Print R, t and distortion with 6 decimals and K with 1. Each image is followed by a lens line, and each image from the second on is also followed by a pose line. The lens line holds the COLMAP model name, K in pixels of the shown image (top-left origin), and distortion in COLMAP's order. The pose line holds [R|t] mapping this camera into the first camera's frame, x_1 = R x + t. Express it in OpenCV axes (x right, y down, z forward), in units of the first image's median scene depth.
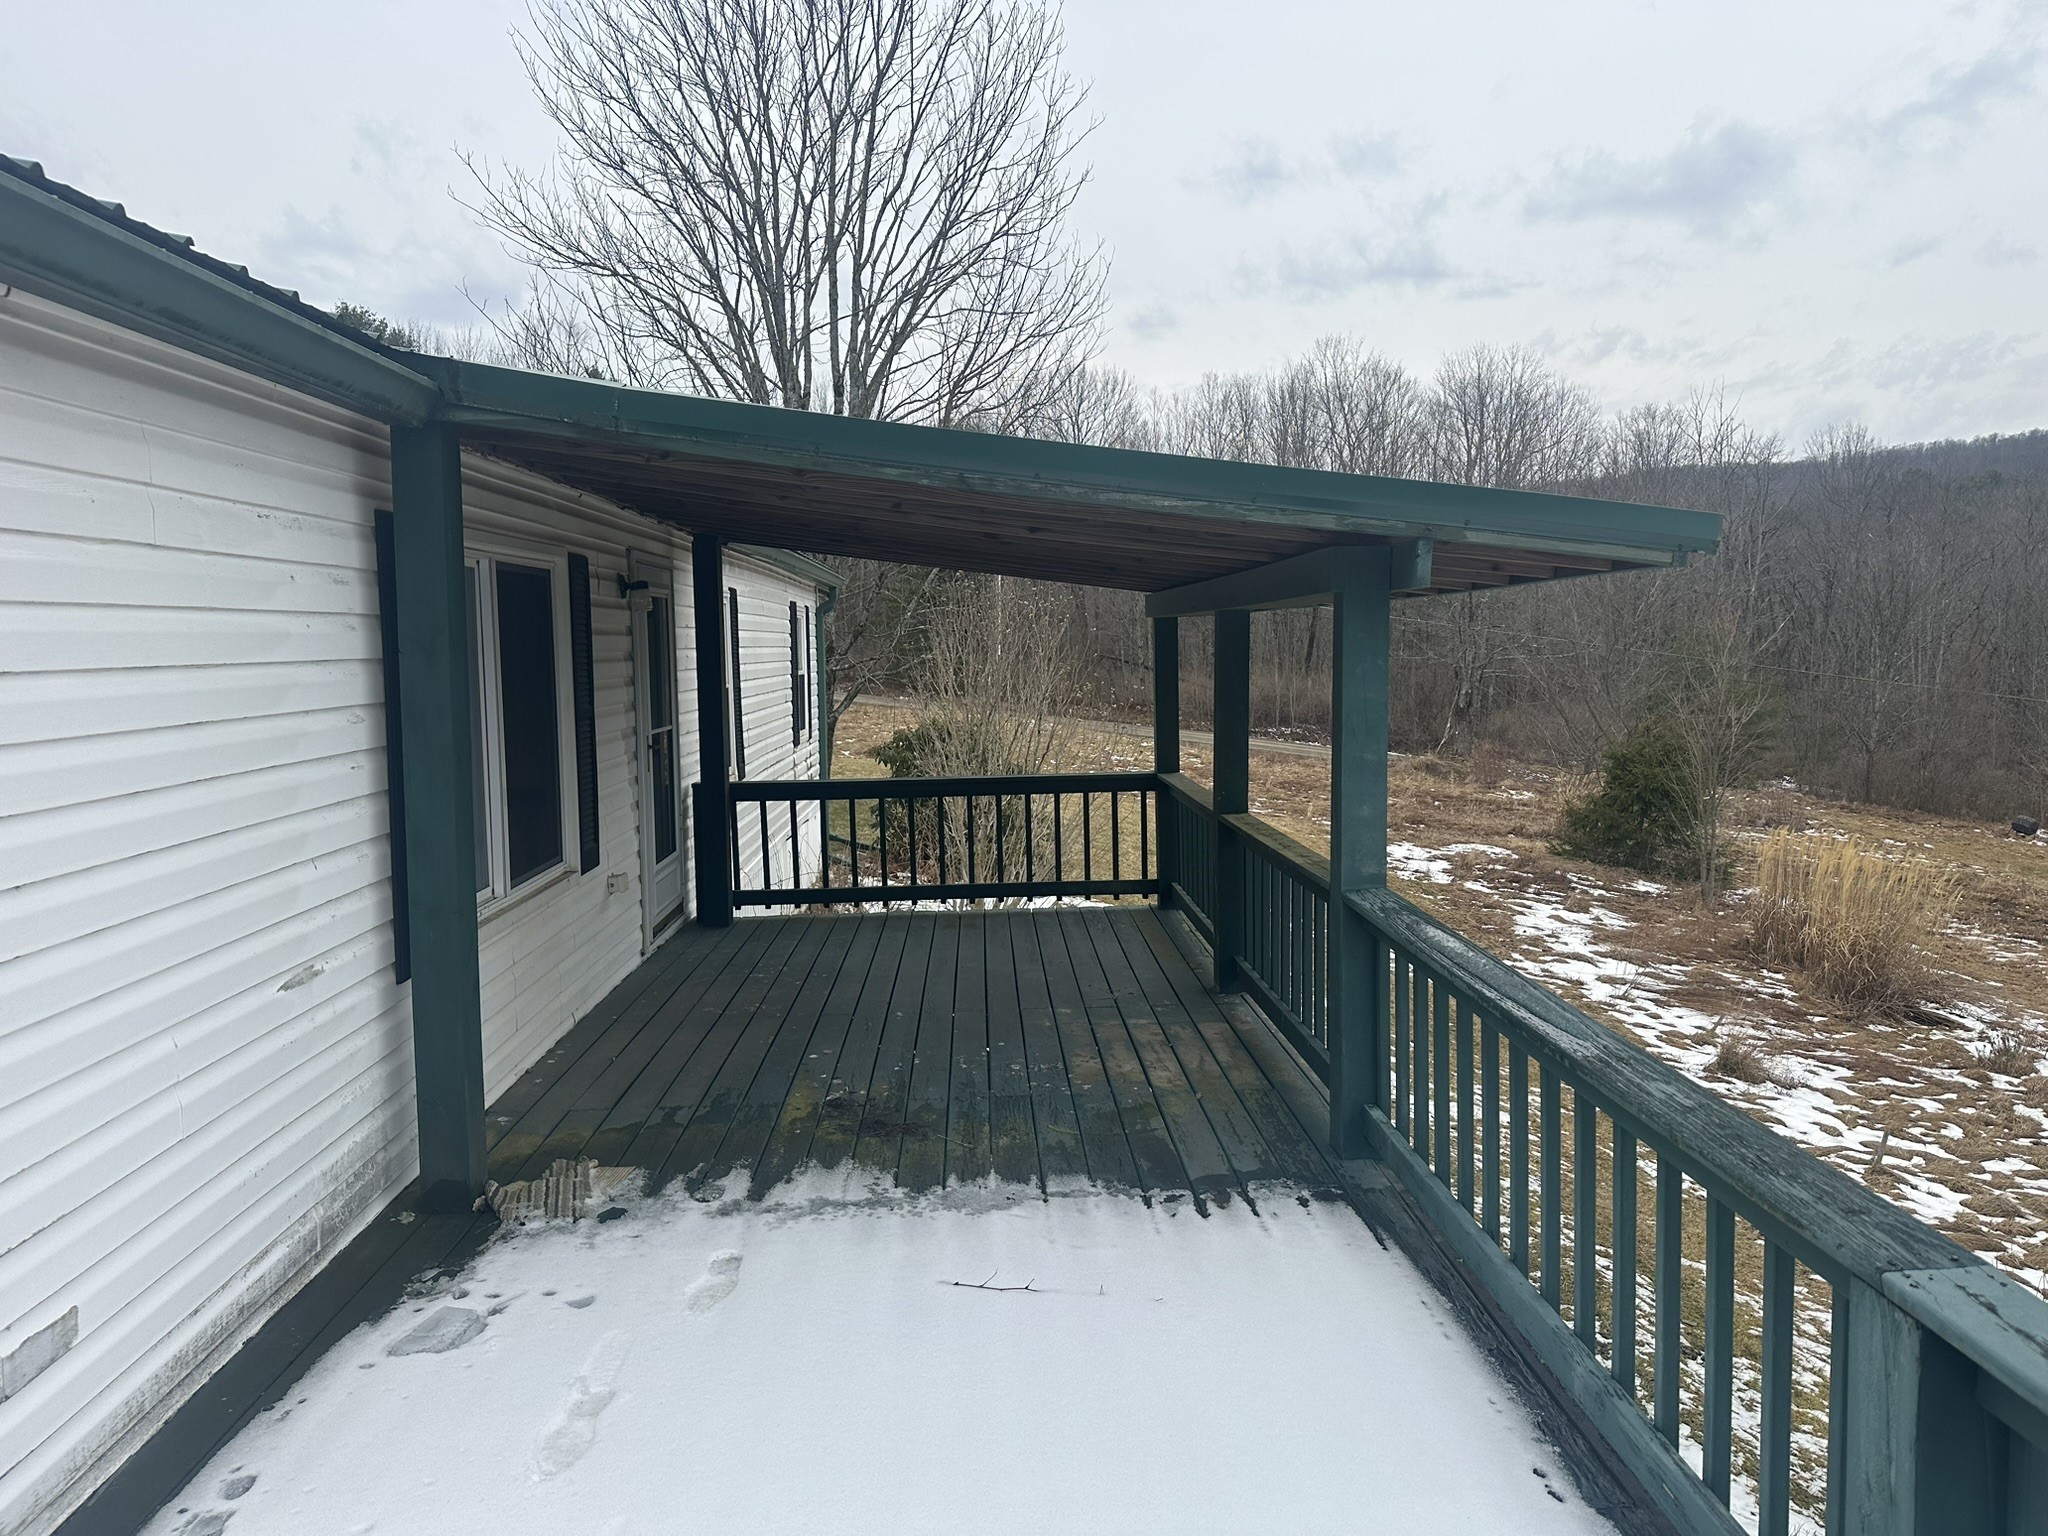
lens RADIAL K [[1429.5, 0, 1021.6], [0, 1429.5, 759.8], [0, 0, 1]] dist [0.097687, -0.120908]
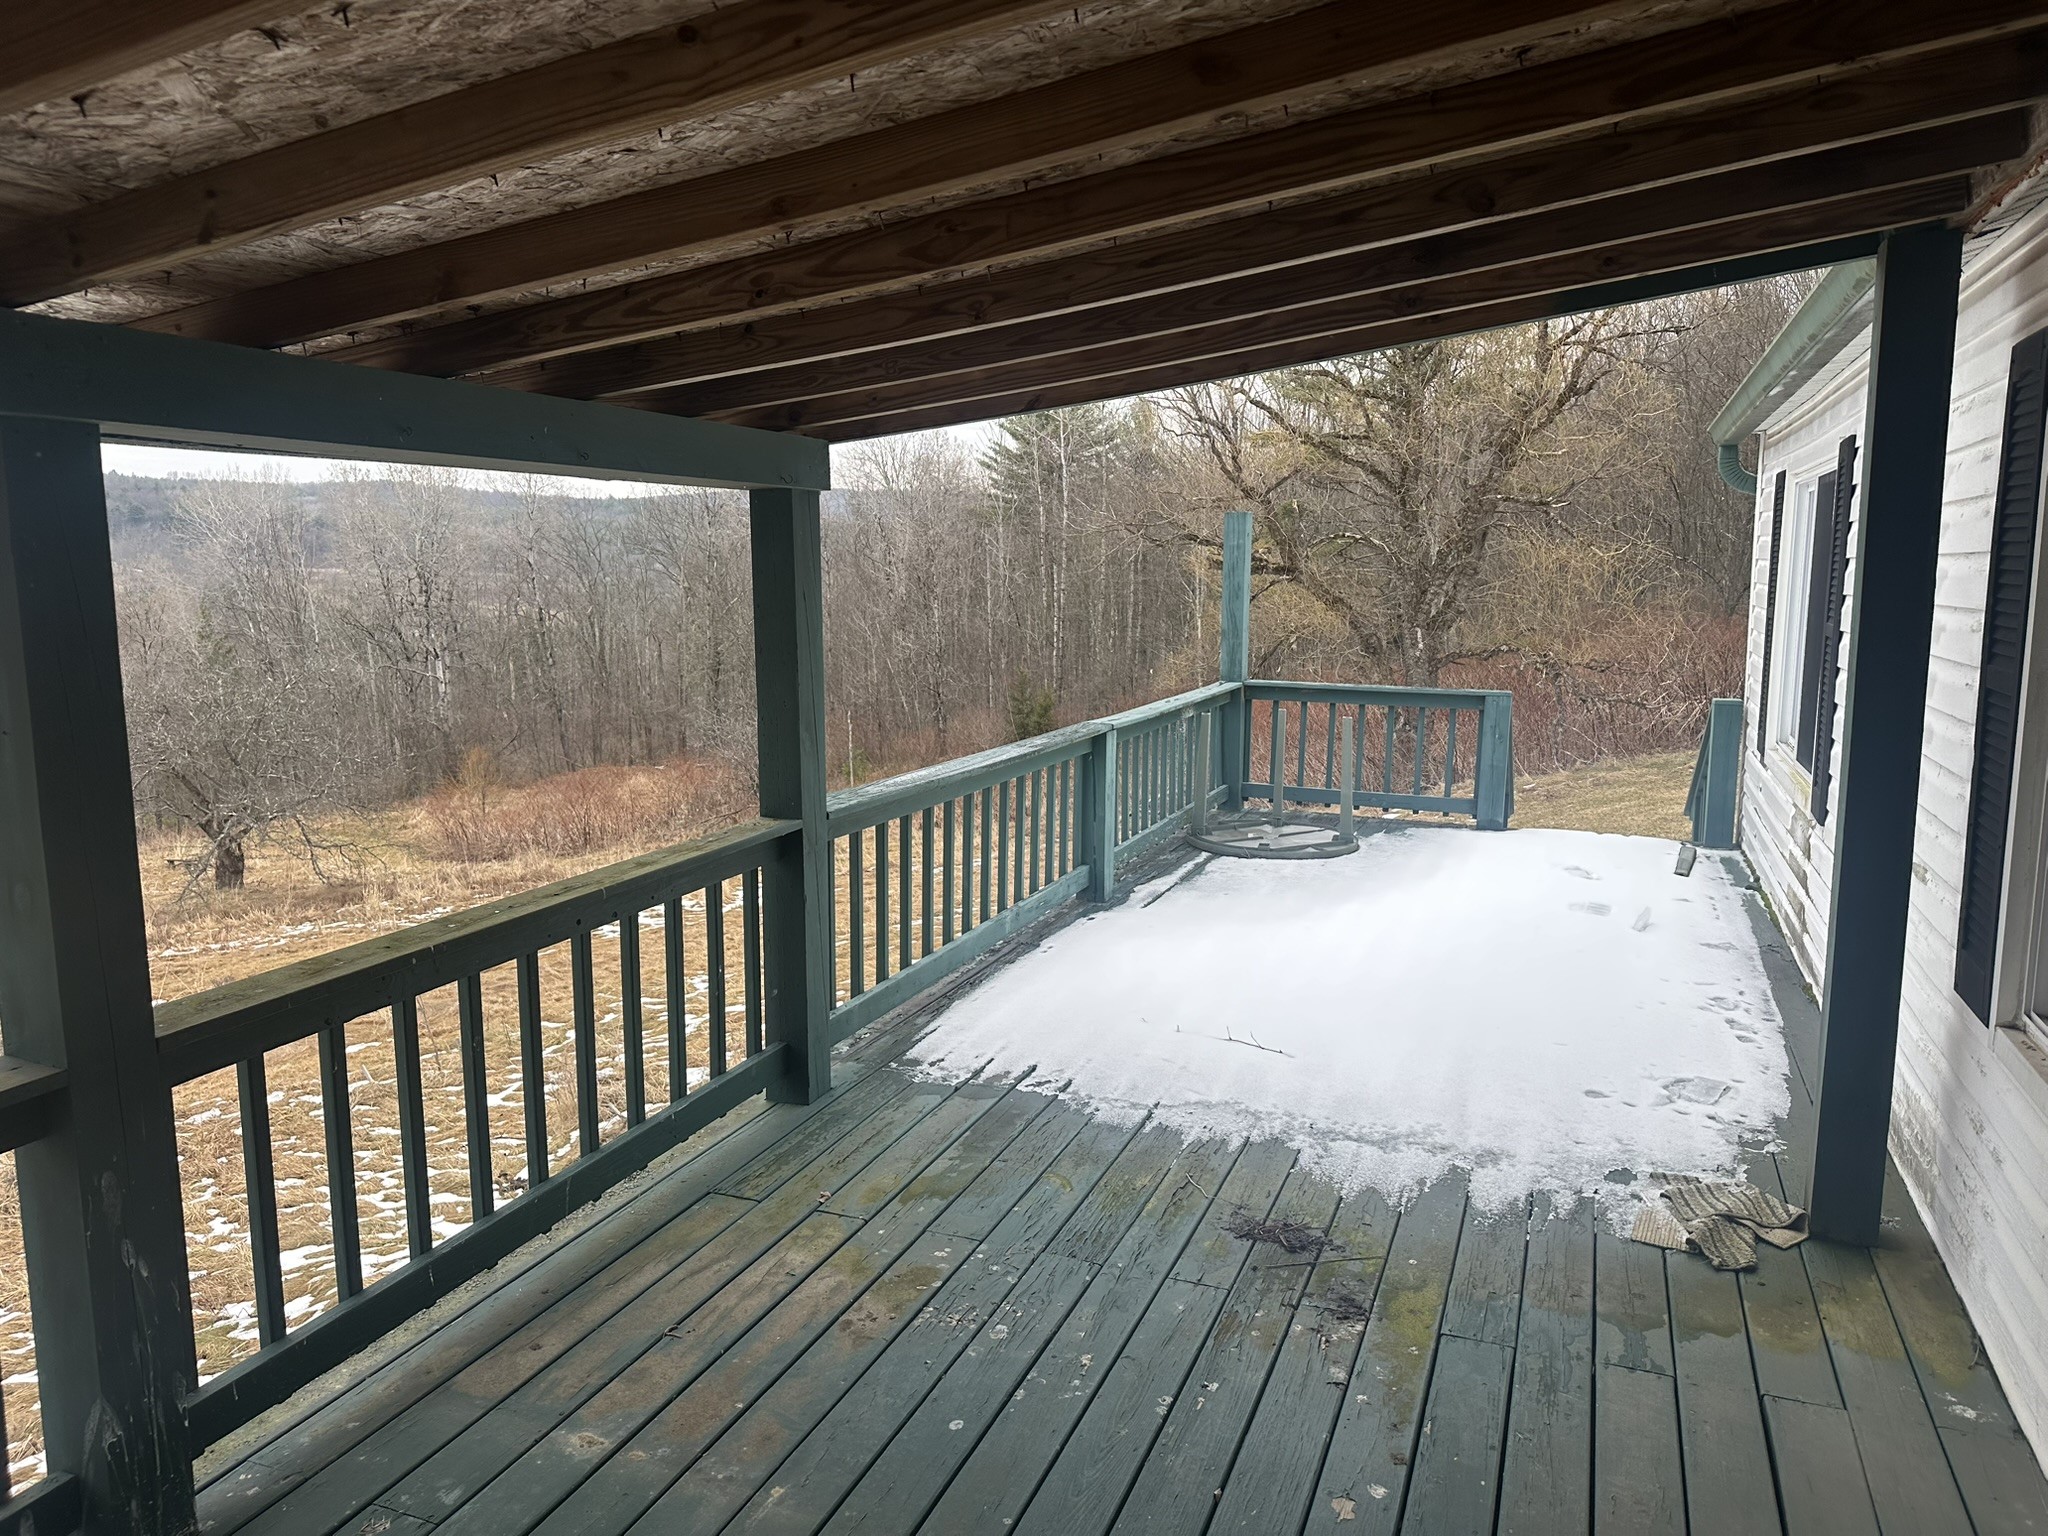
lens RADIAL K [[1429.5, 0, 1021.6], [0, 1429.5, 759.8], [0, 0, 1]] dist [0.097687, -0.120908]
pose [[-0.915270, -0.049999, 0.399727, -0.283815], [0.038814, 0.976706, 0.211044, -0.143889], [-0.400967, 0.208677, -0.892008, 1.868625]]
